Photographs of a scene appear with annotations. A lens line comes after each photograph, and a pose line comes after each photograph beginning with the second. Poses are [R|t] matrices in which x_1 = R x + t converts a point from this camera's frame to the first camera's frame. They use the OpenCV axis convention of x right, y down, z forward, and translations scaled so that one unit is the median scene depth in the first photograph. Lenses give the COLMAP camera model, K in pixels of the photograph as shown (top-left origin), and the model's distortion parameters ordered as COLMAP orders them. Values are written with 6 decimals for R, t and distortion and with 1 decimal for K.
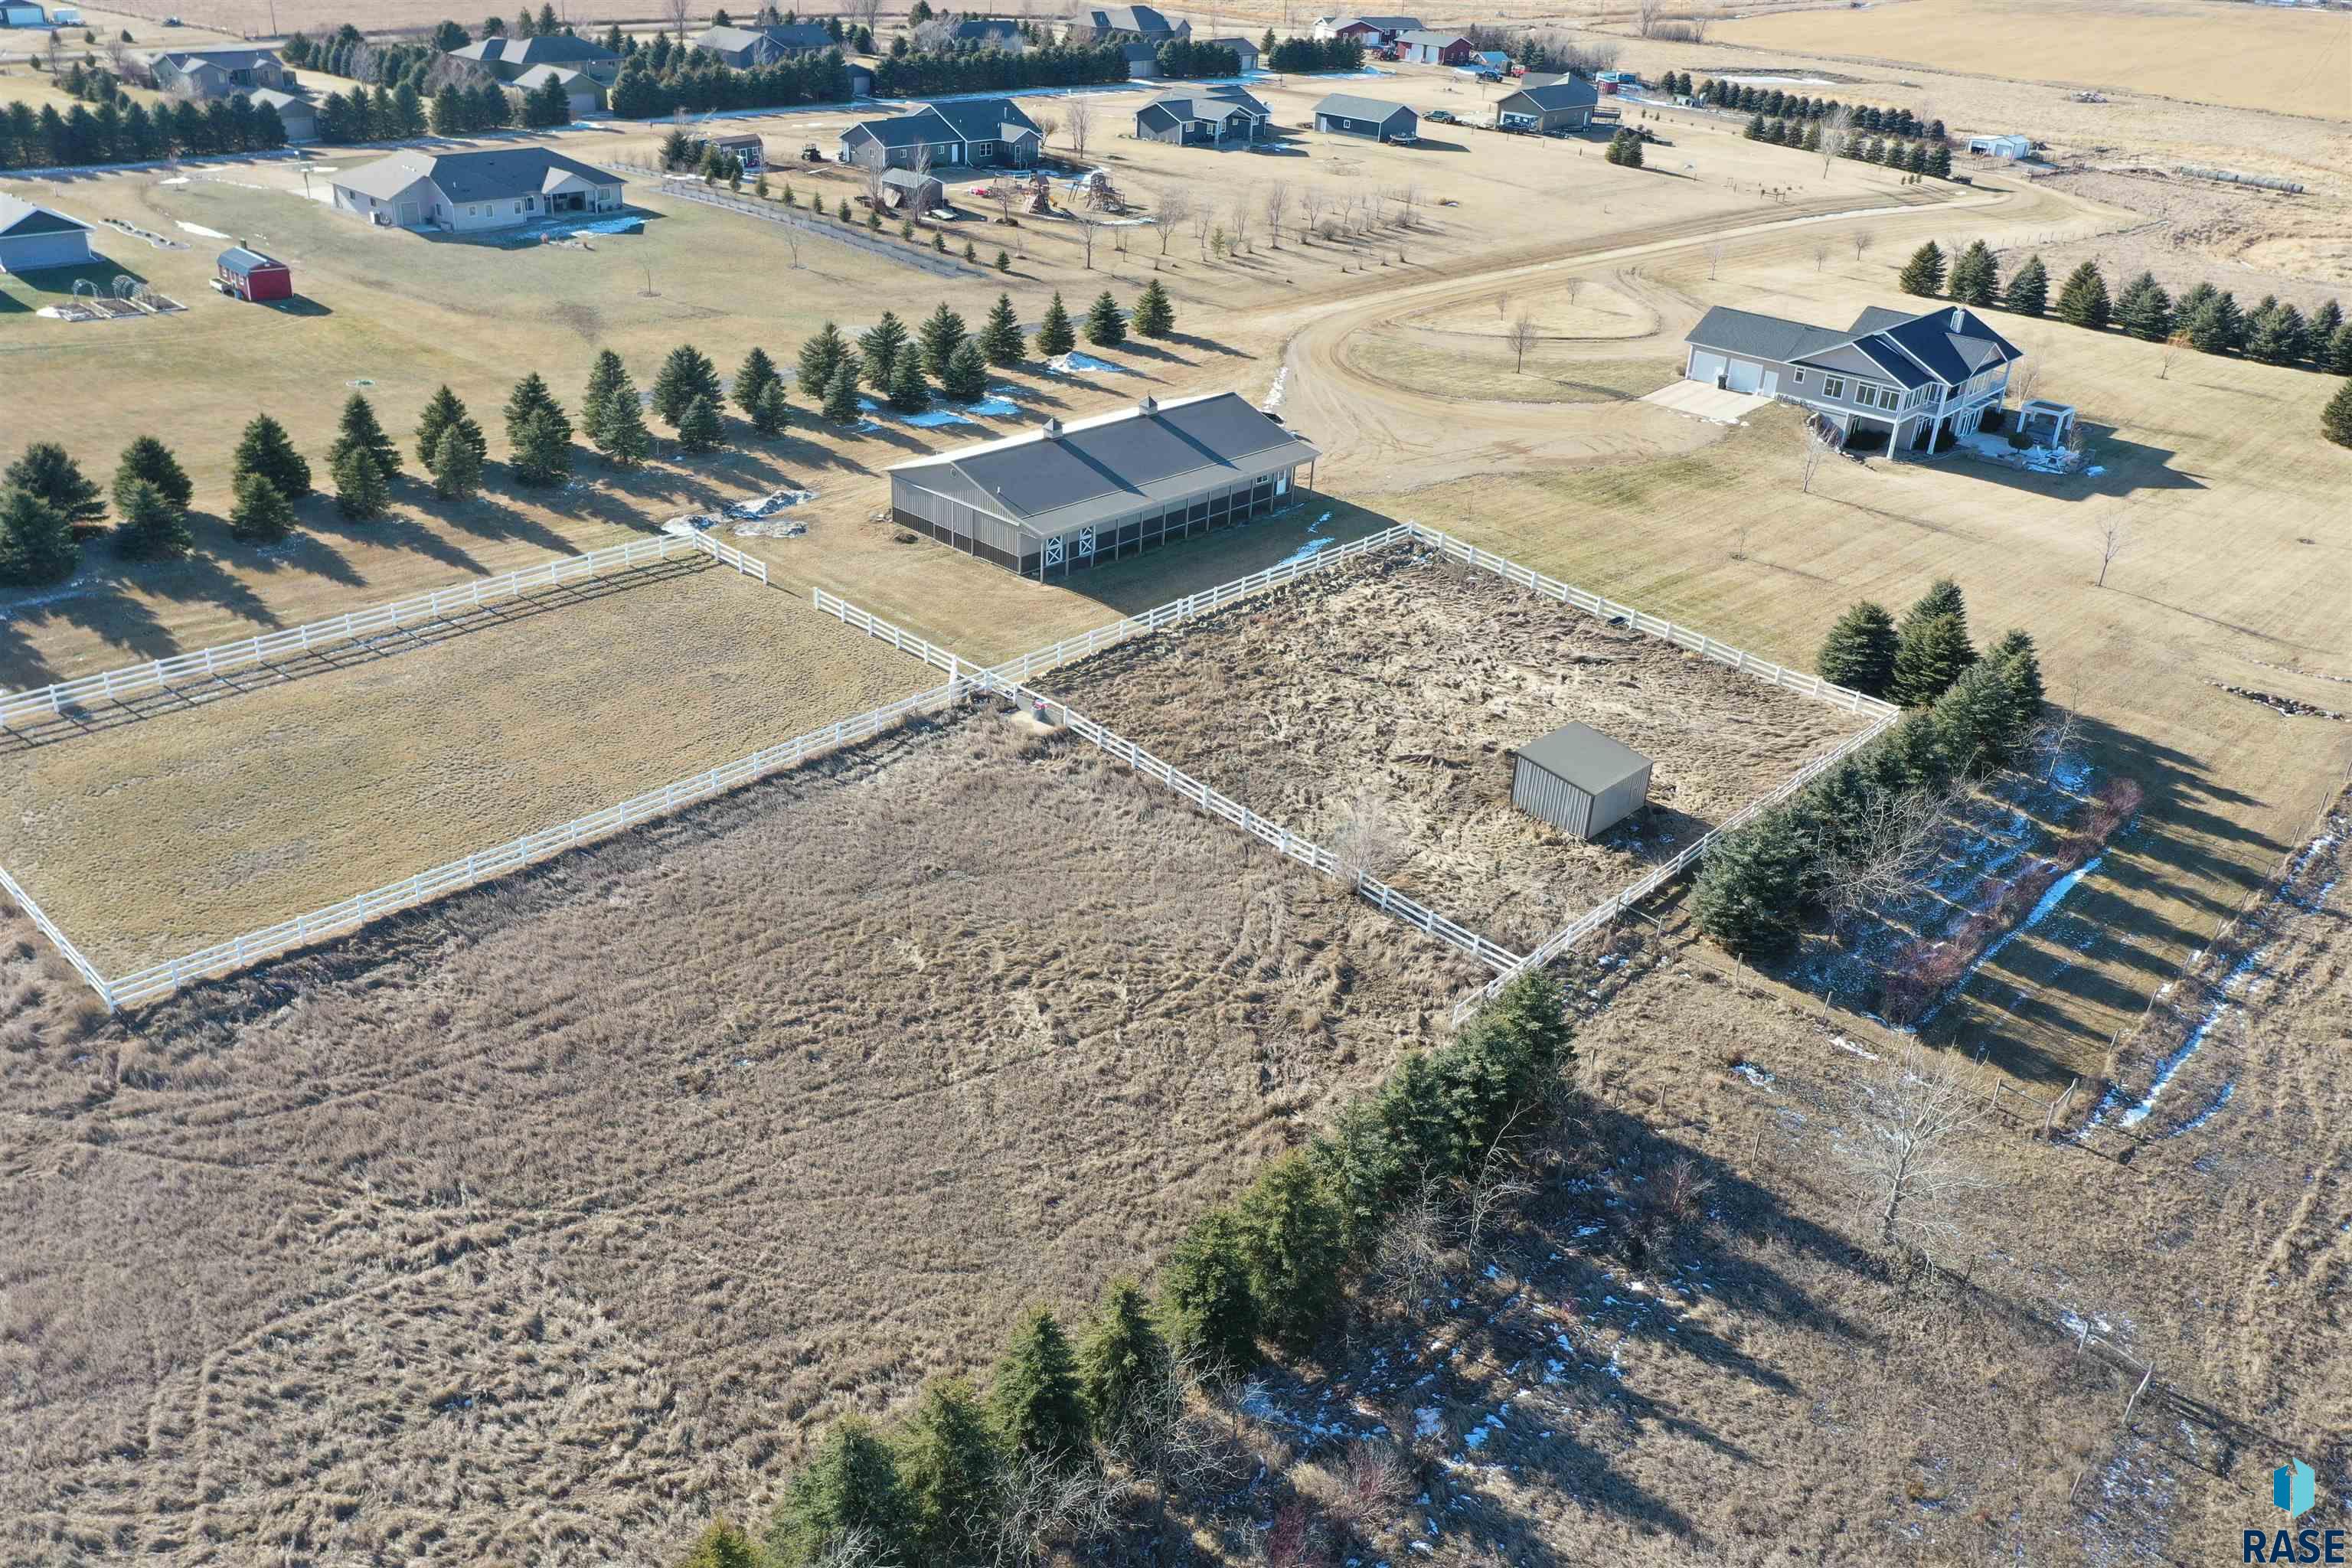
lens RADIAL K [[1857.6, 0, 1174.0], [0, 1857.6, 788.5], [0, 0, 1]] dist [0.007993, -0.003763]
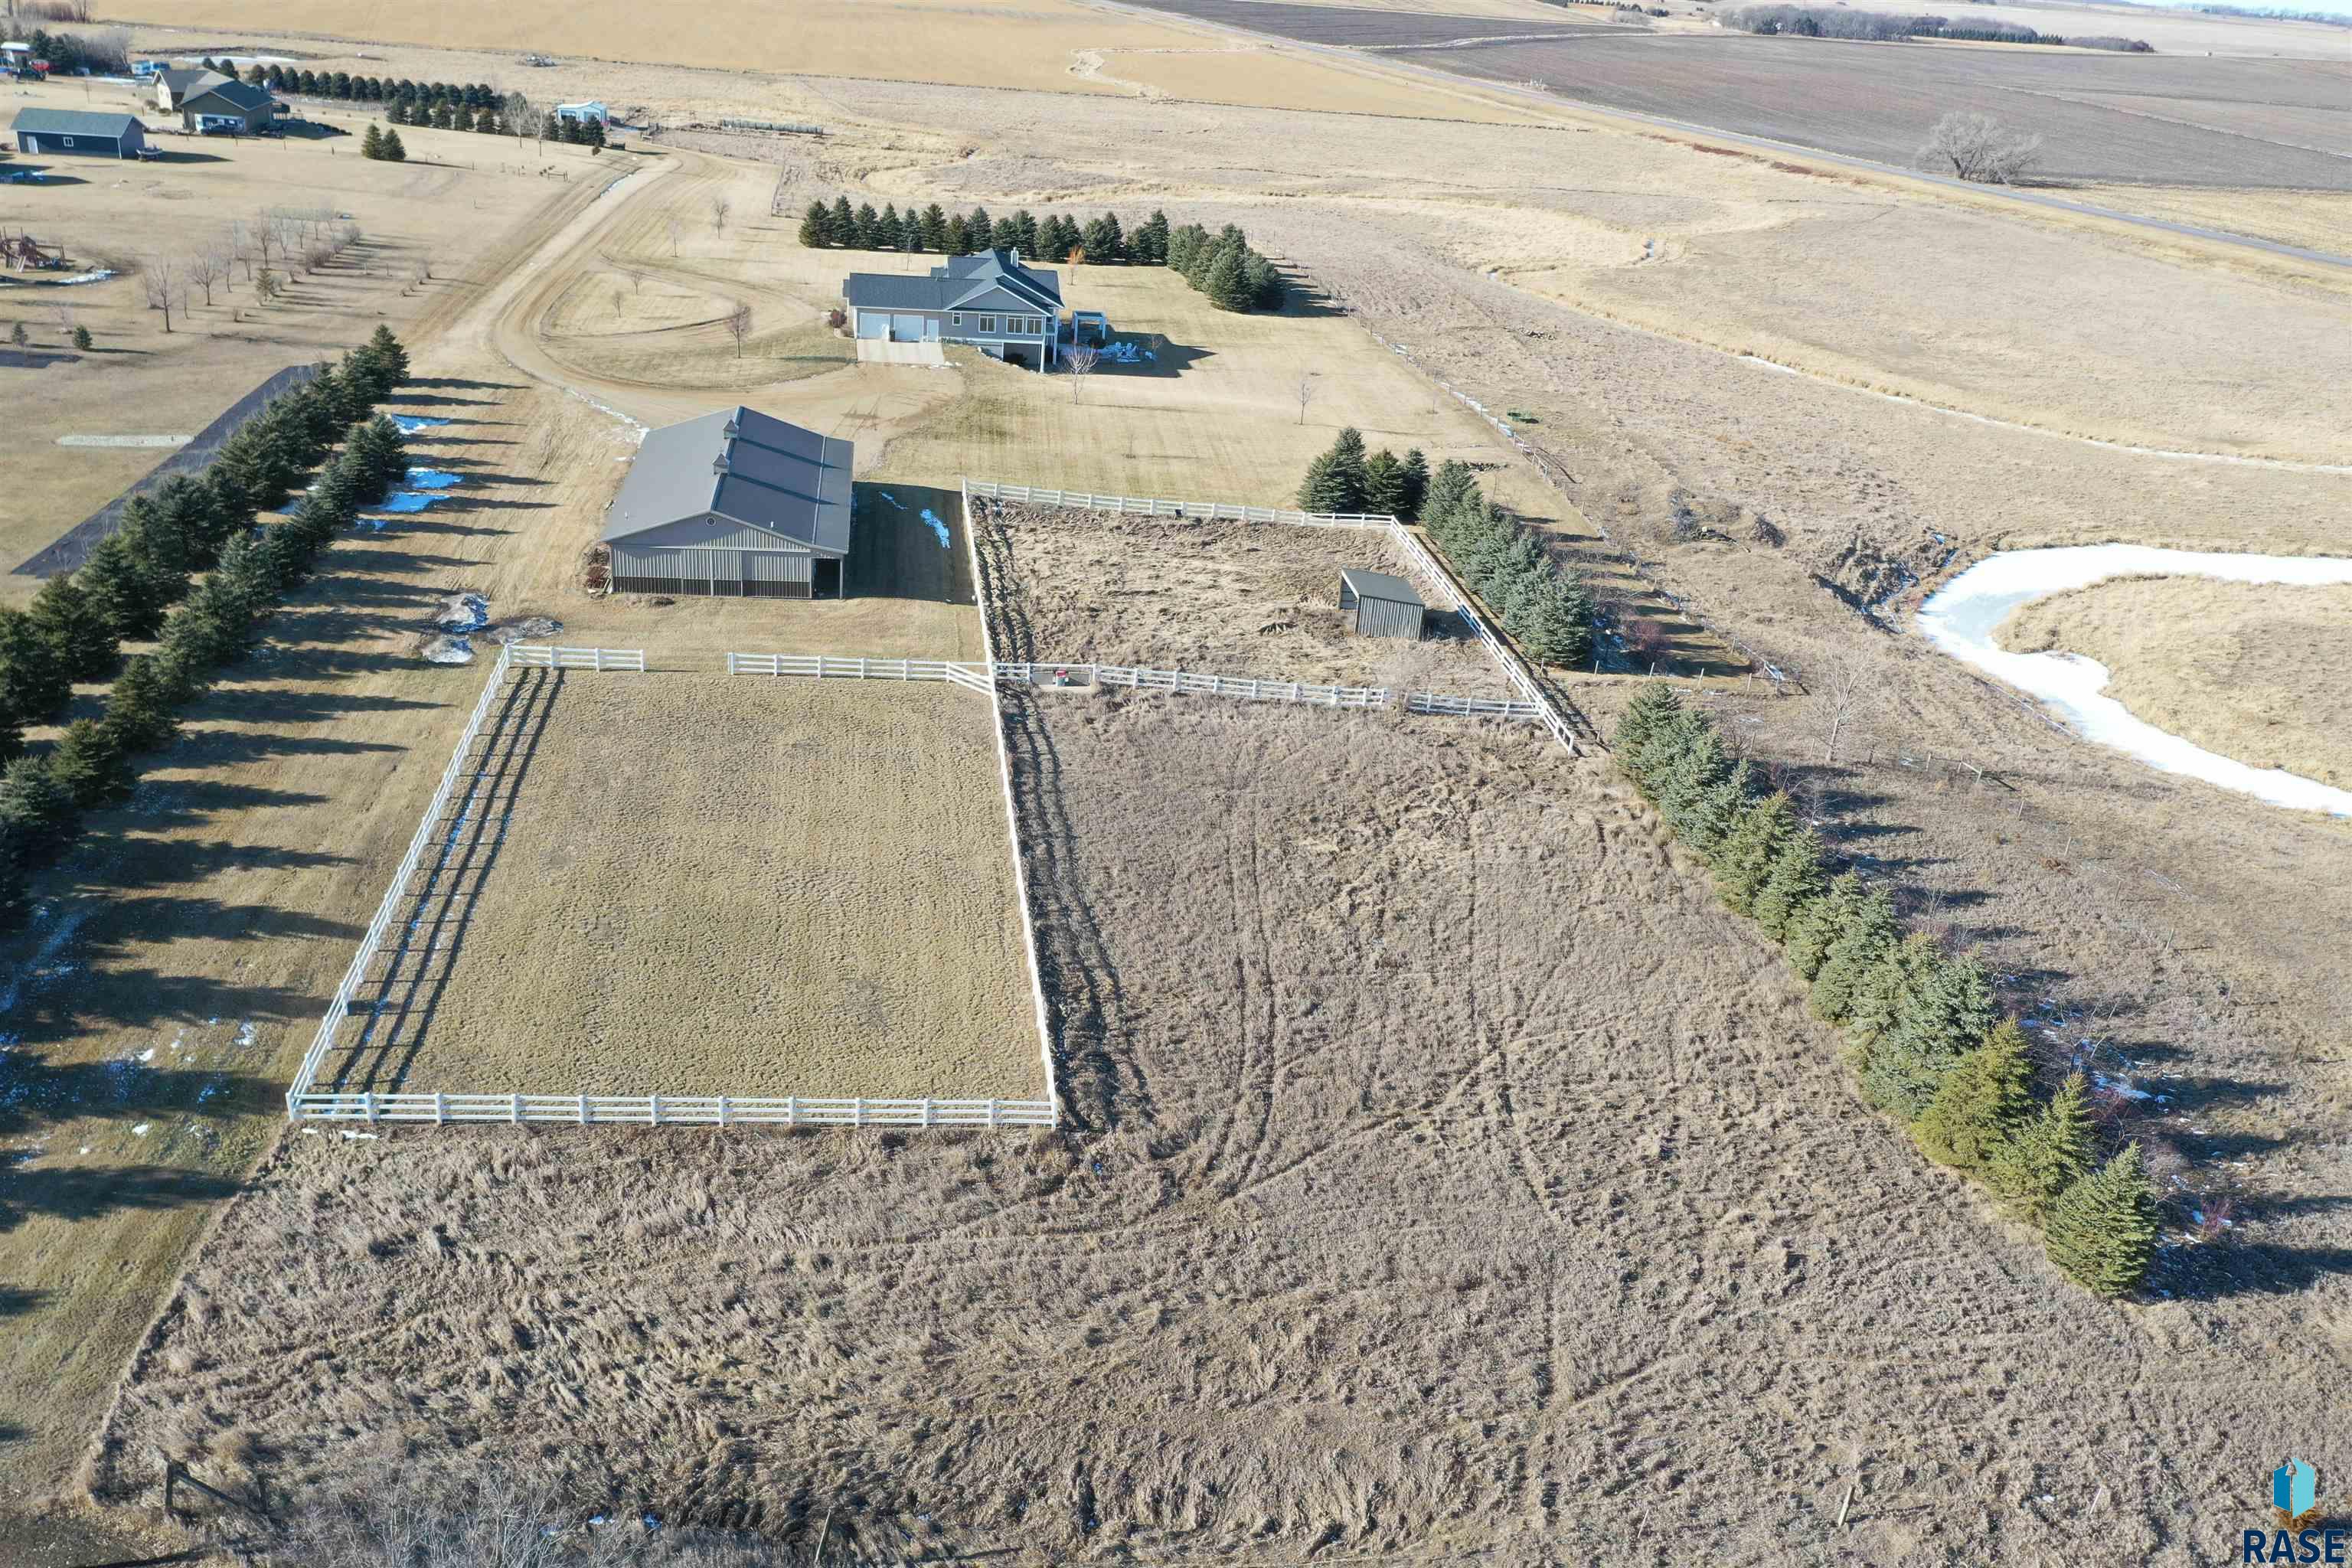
lens RADIAL K [[1857.6, 0, 1172.0], [0, 1857.6, 781.1], [0, 0, 1]] dist [0.007993, -0.003763]
pose [[0.625366, -0.327244, 0.708399, -0.733167], [0.313580, 0.936681, 0.155874, -0.119226], [-0.714552, 0.124661, 0.688386, 0.151040]]
